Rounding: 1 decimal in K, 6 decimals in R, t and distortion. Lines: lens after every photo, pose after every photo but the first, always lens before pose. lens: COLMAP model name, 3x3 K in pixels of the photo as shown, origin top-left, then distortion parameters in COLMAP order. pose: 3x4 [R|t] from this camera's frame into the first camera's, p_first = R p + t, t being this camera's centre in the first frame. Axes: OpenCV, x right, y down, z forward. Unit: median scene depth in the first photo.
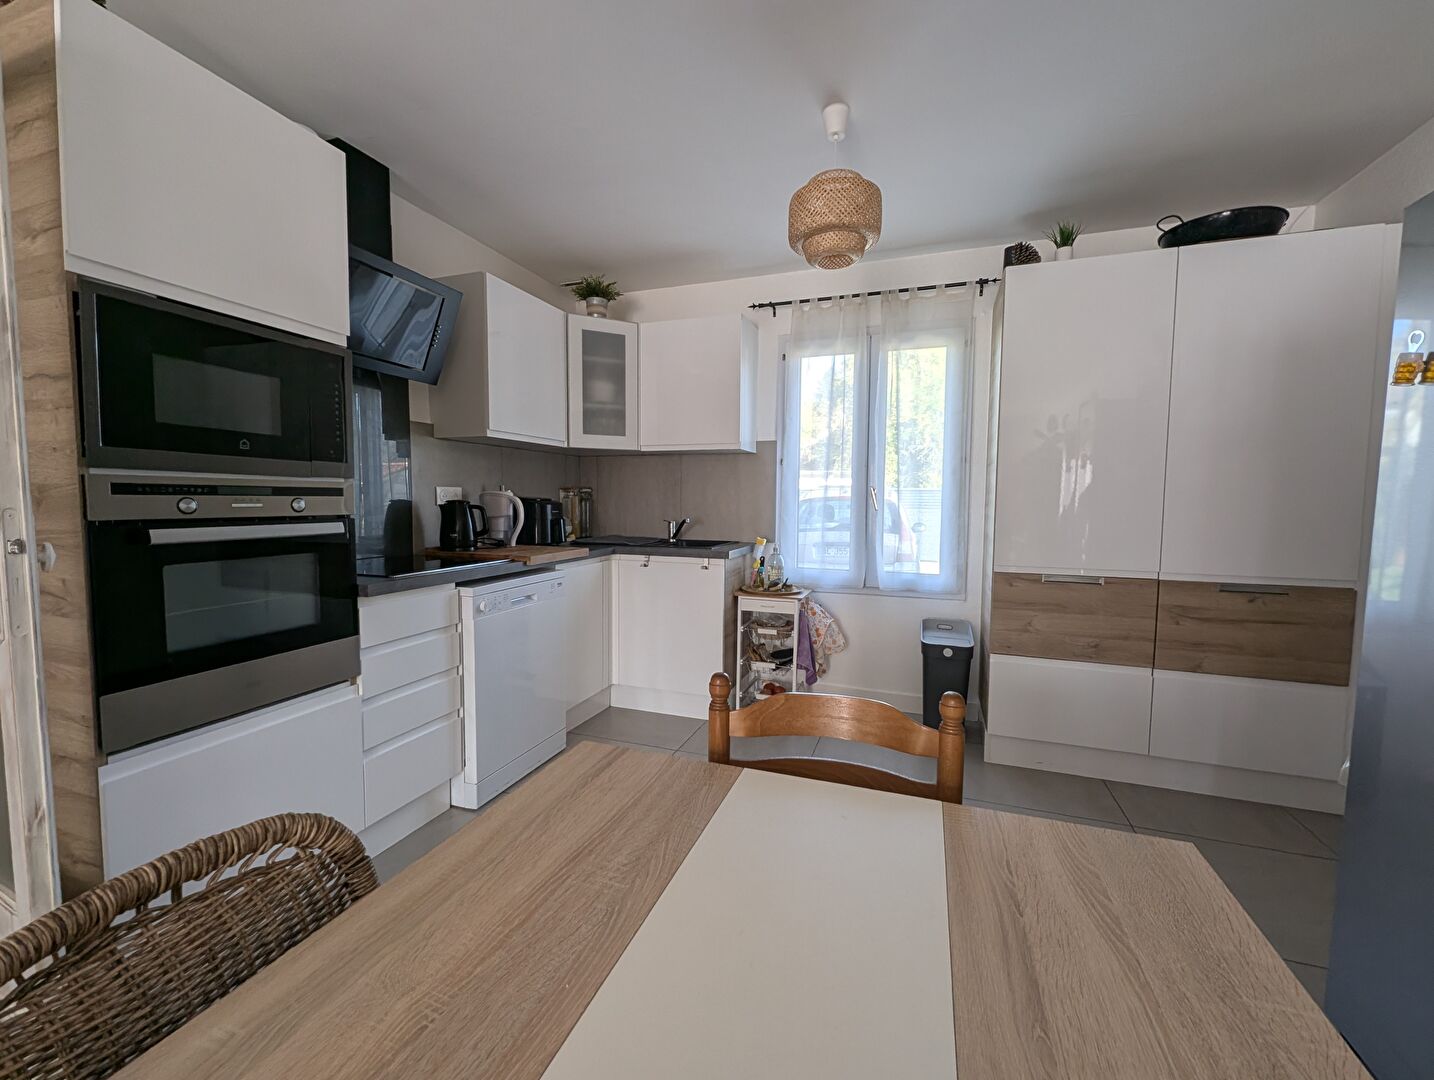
lens RADIAL K [[583.1, 0, 717.0], [0, 583.1, 540.0], [0, 0, 1]] dist [-0.000689, -0.000082]
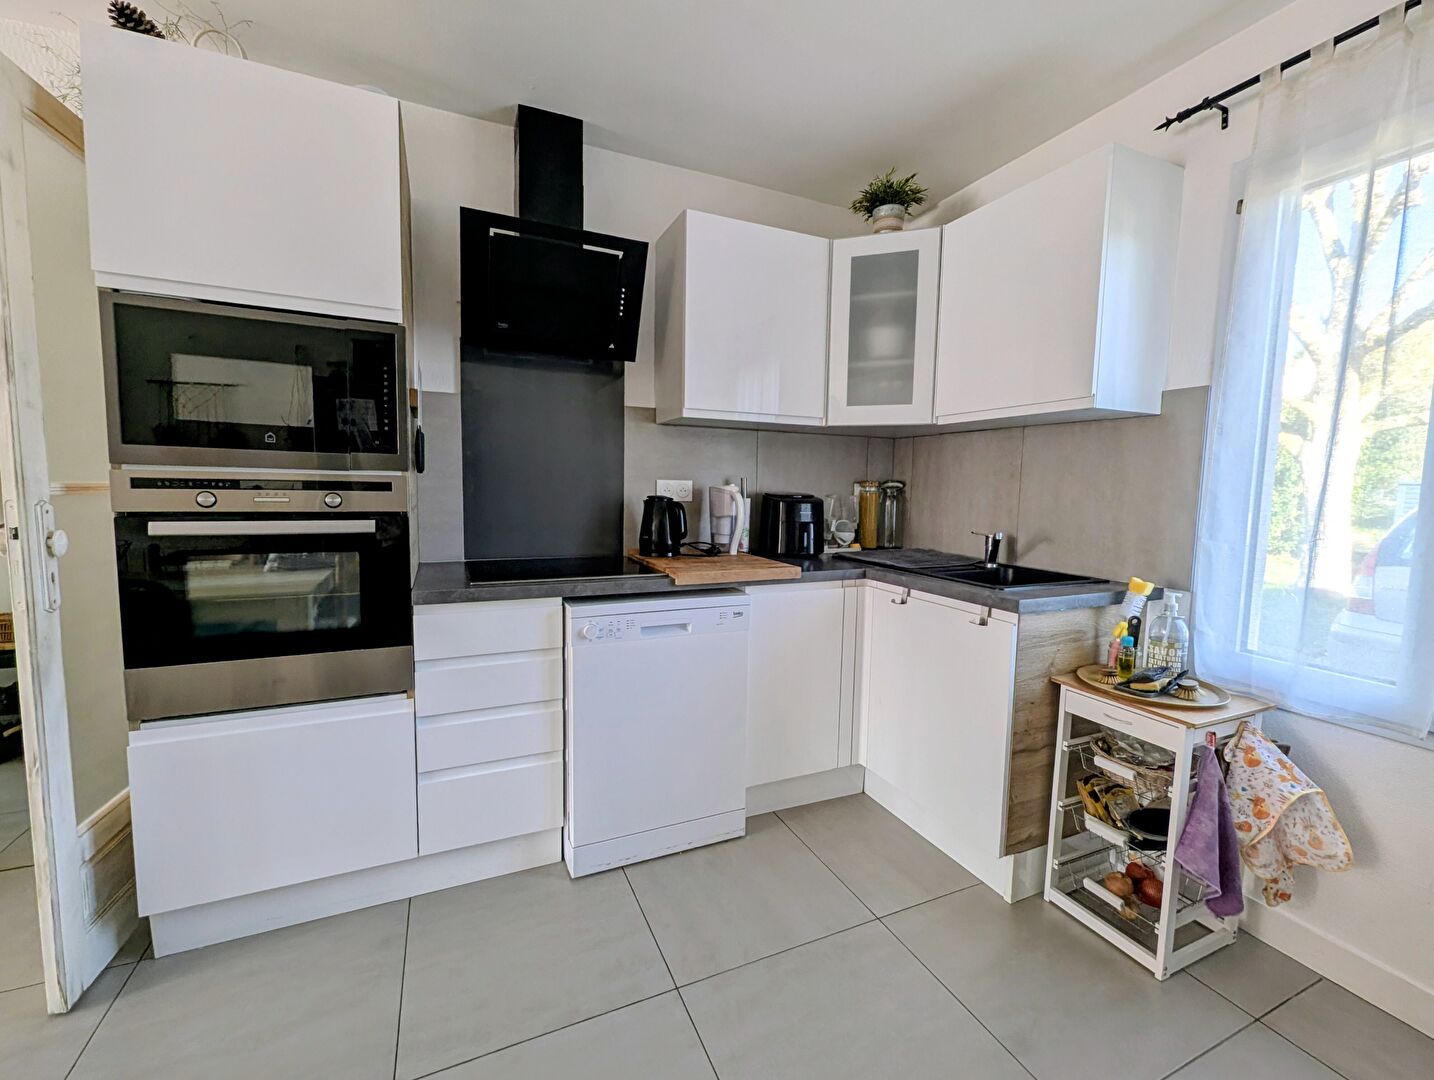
lens RADIAL K [[600.6, 0, 717.0], [0, 600.6, 540.0], [0, 0, 1]] dist [-0.001183, -0.000497]
pose [[0.691059, 0.069716, -0.719428, 0.204039], [-0.063595, 0.997342, 0.035560, -0.034662], [0.719995, 0.021178, 0.693656, 0.385462]]
